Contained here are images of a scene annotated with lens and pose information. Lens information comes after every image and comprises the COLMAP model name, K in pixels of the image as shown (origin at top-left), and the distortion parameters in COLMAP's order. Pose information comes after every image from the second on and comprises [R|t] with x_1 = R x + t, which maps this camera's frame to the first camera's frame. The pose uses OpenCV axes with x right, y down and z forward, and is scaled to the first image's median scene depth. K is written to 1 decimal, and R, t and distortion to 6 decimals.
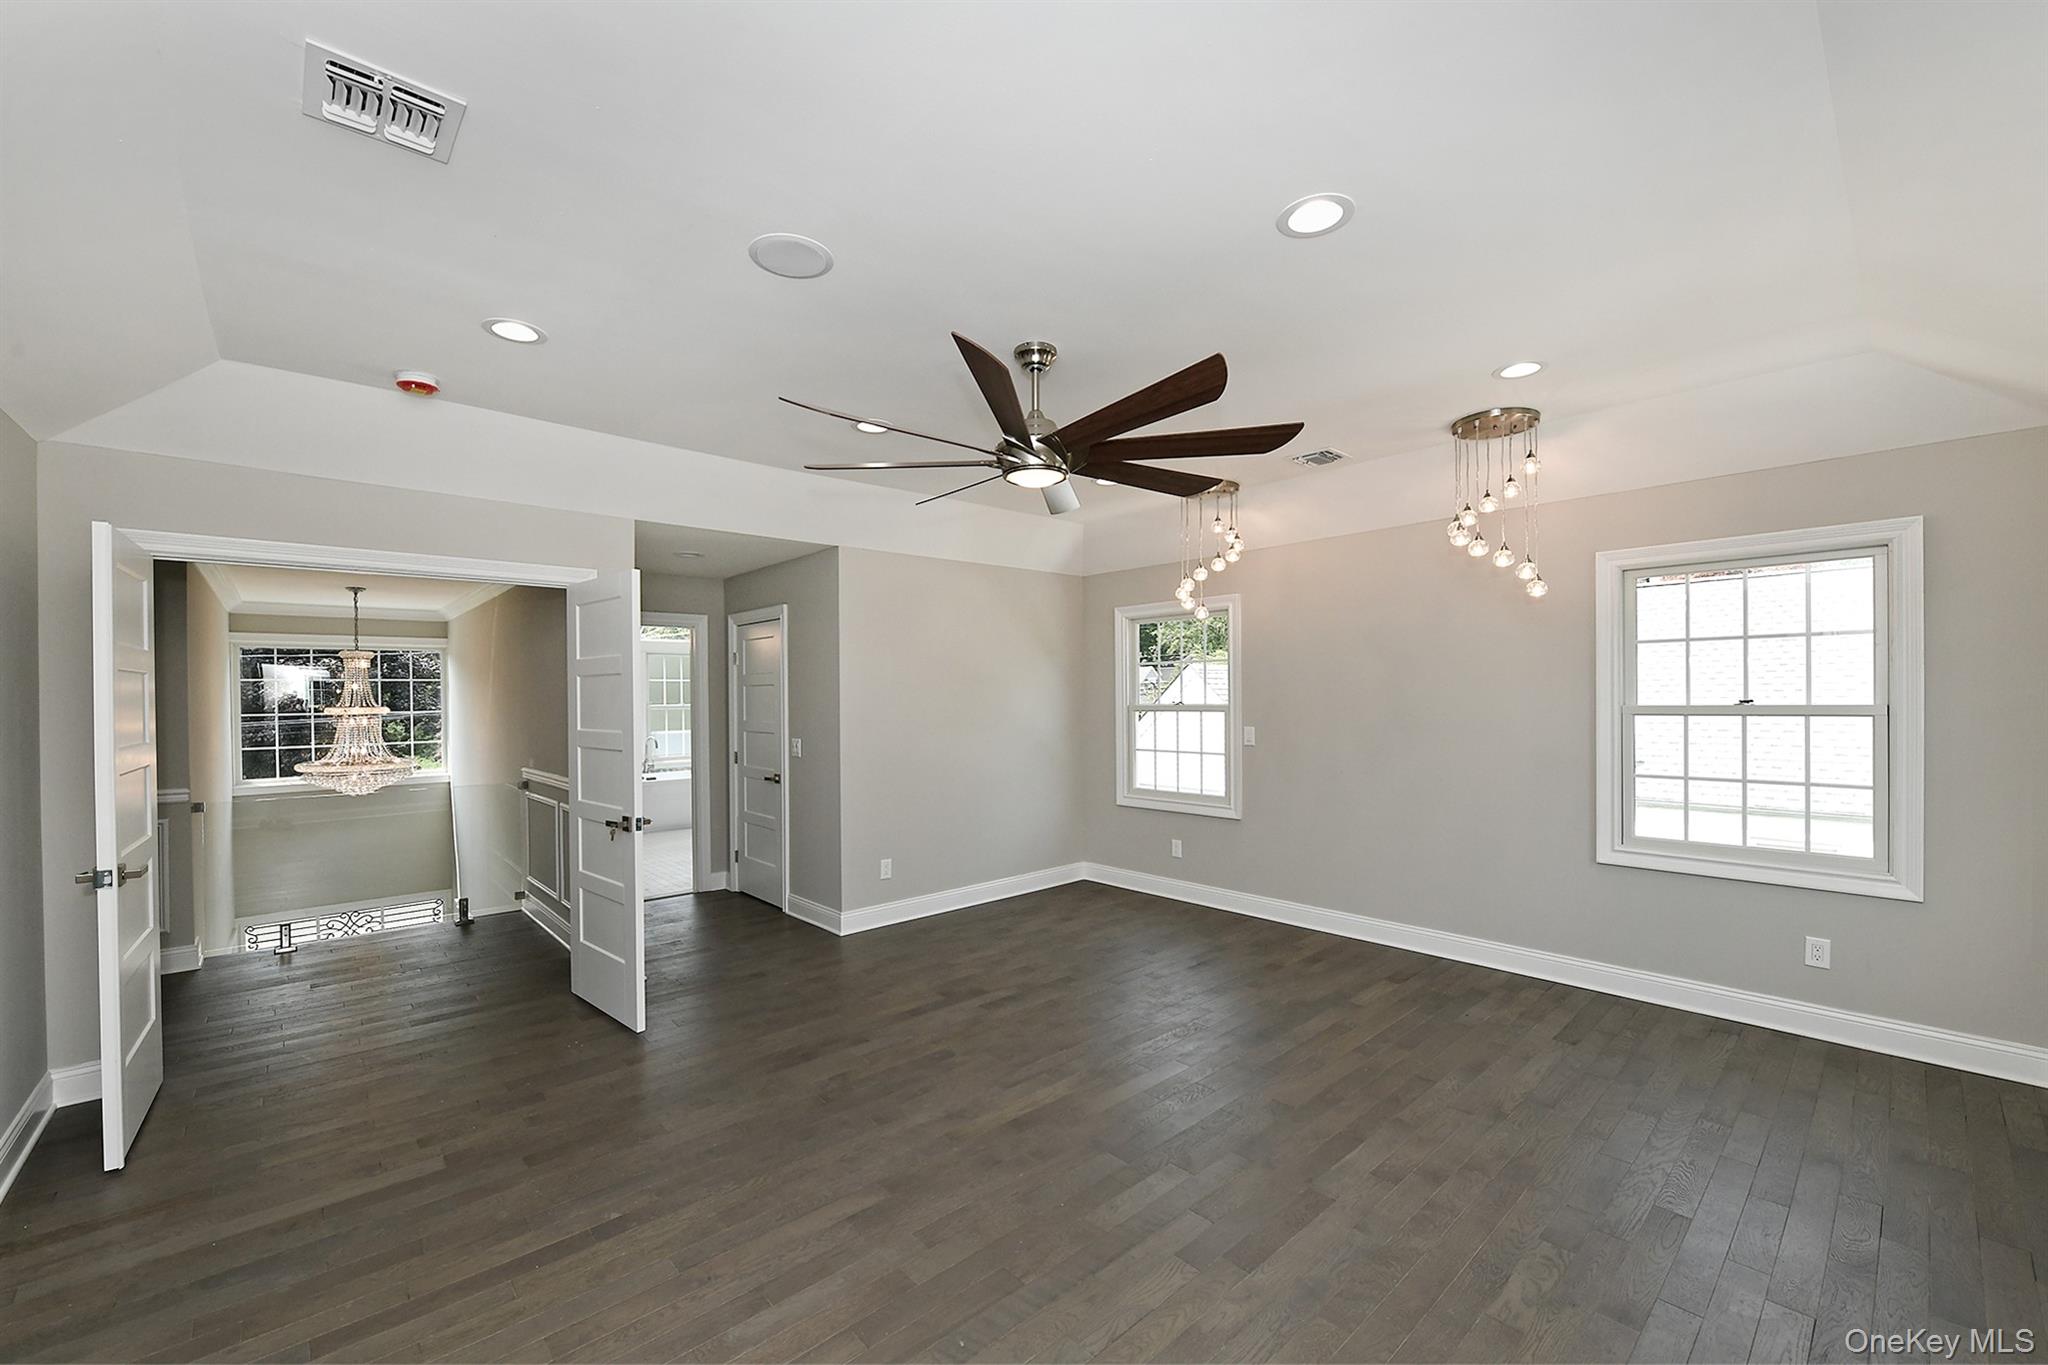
lens RADIAL K [[828.0, 0, 1021.7], [0, 828.0, 702.1], [0, 0, 1]] dist [-0.009892, -0.000027]
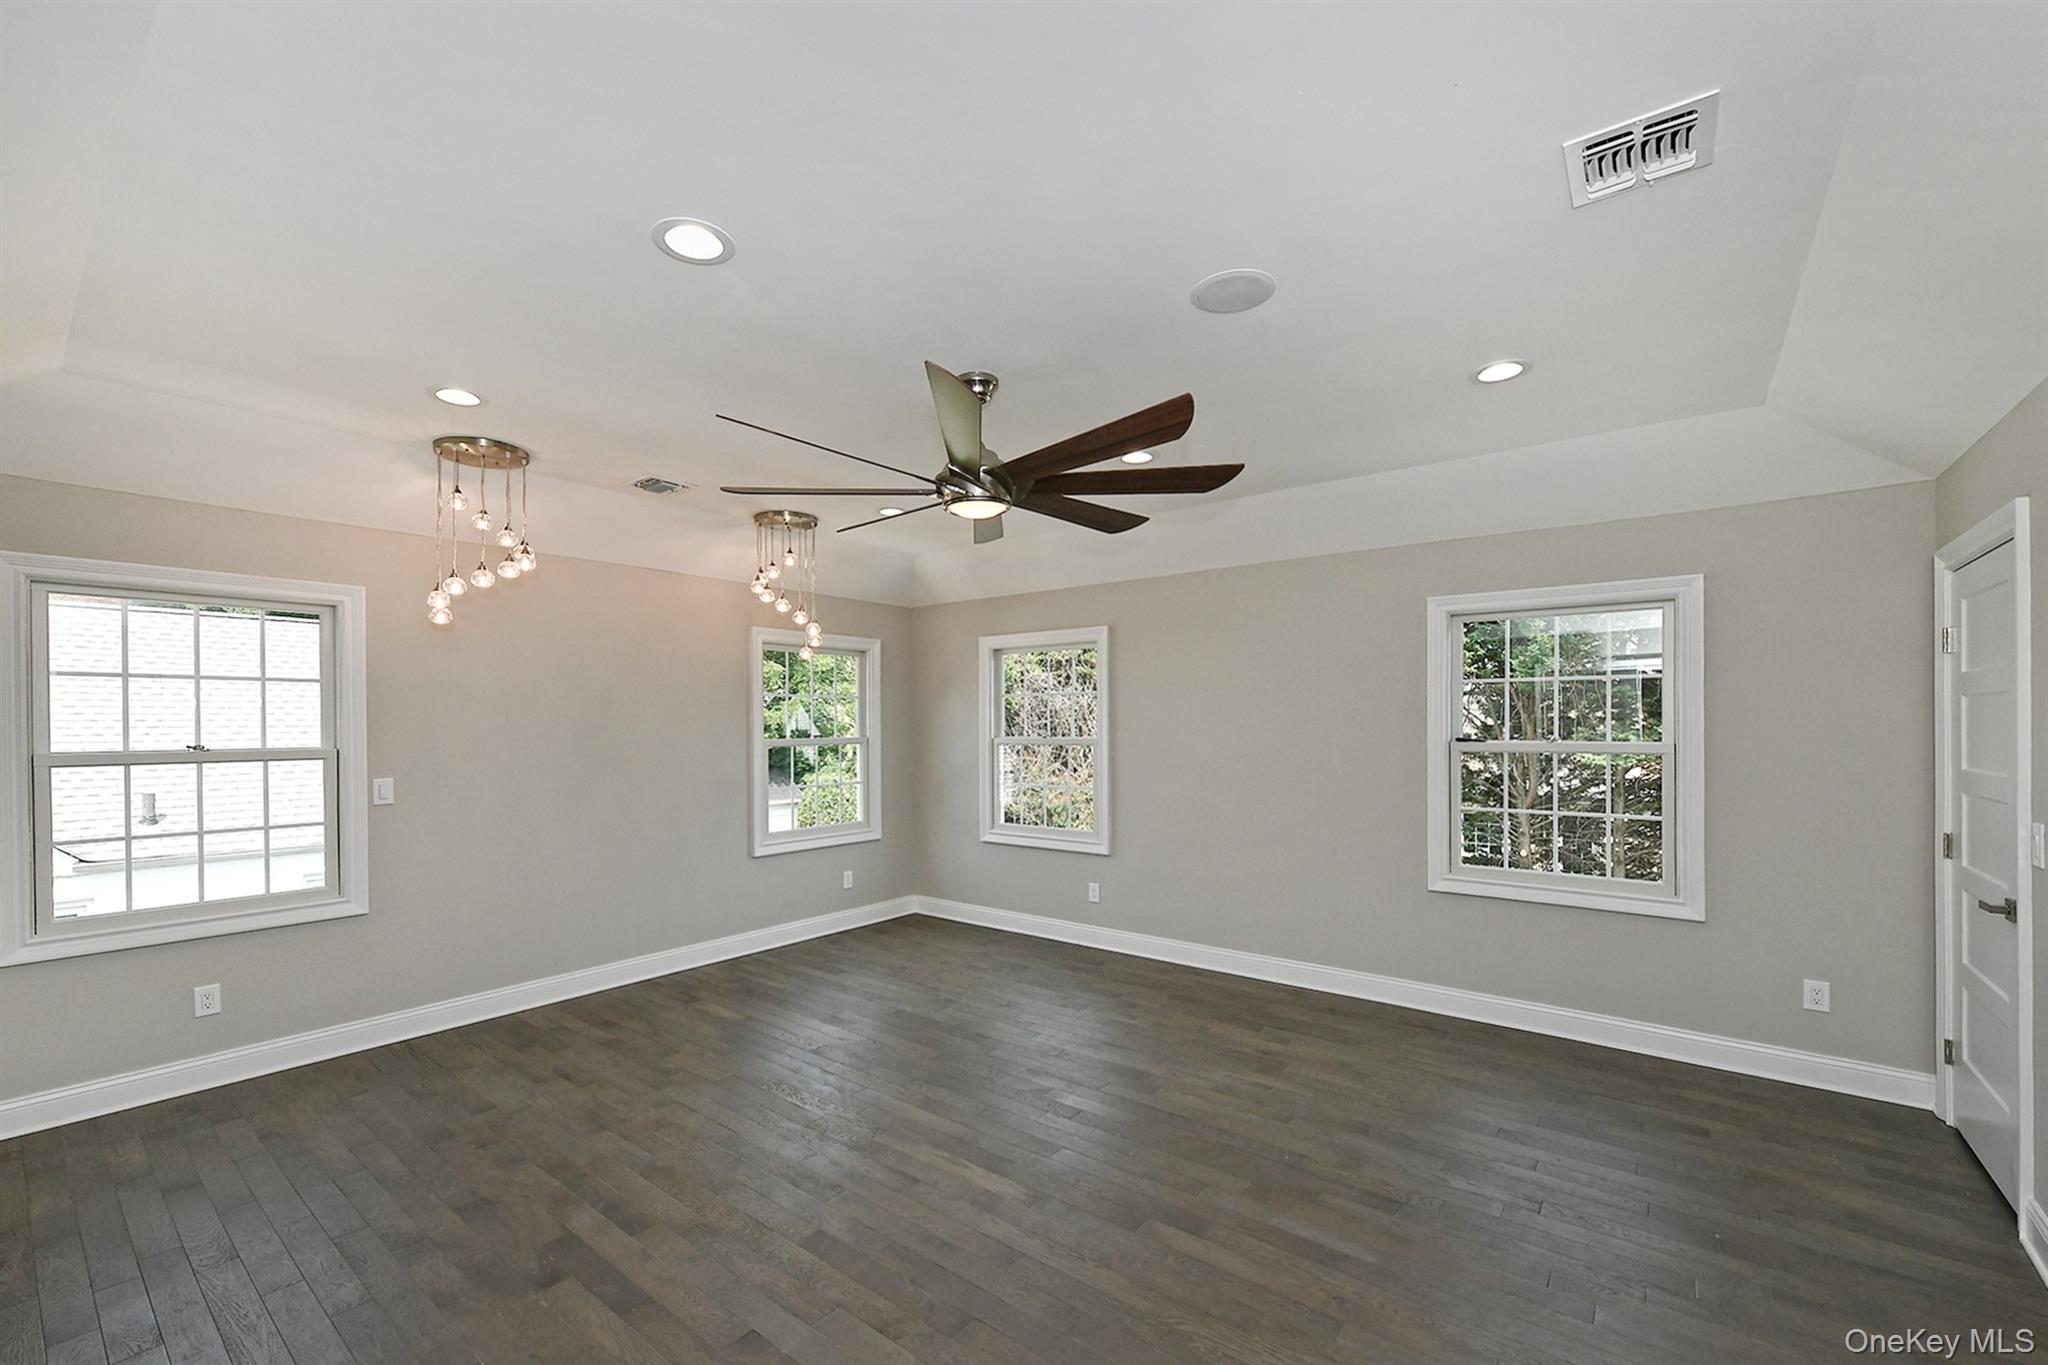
lens RADIAL K [[828.0, 0, 1018.1], [0, 828.0, 725.9], [0, 0, 1]] dist [-0.009892, -0.000027]
pose [[-0.175627, 0.014509, 0.984350, -0.241578], [0.017279, 0.999783, -0.011654, 0.003473], [-0.984305, 0.014962, -0.175839, 0.286842]]
